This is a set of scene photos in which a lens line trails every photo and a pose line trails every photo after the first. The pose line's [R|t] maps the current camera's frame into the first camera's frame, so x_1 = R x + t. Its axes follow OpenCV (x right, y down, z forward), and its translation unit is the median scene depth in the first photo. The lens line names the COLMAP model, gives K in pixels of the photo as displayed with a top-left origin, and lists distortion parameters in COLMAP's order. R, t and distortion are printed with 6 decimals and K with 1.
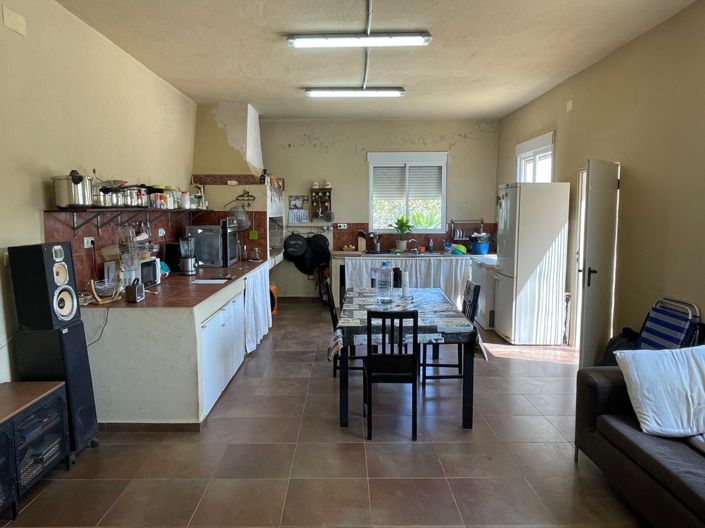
lens RADIAL K [[513.4, 0, 345.8], [0, 513.4, 264.6], [0, 0, 1]] dist [0.026137, -0.039502]
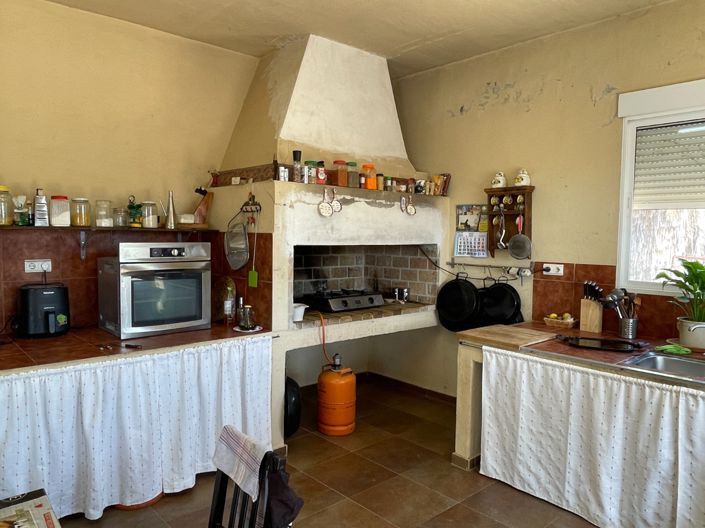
lens RADIAL K [[513.4, 0, 349.2], [0, 513.4, 264.9], [0, 0, 1]] dist [0.026137, -0.039502]
pose [[0.667639, 0.057227, -0.742283, 0.255066], [-0.089620, 0.995969, -0.003823, -0.074616], [0.739071, 0.069076, 0.670076, 0.692002]]
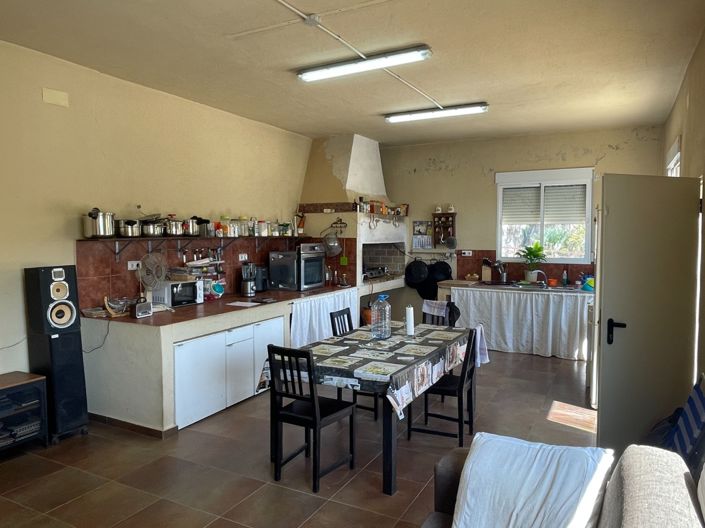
lens RADIAL K [[513.4, 0, 345.5], [0, 513.4, 262.7], [0, 0, 1]] dist [0.026137, -0.039502]
pose [[0.880202, 0.027848, -0.473782, 0.295015], [-0.049596, 0.998208, -0.033469, -0.019148], [0.472001, 0.052957, 0.880006, 0.095840]]
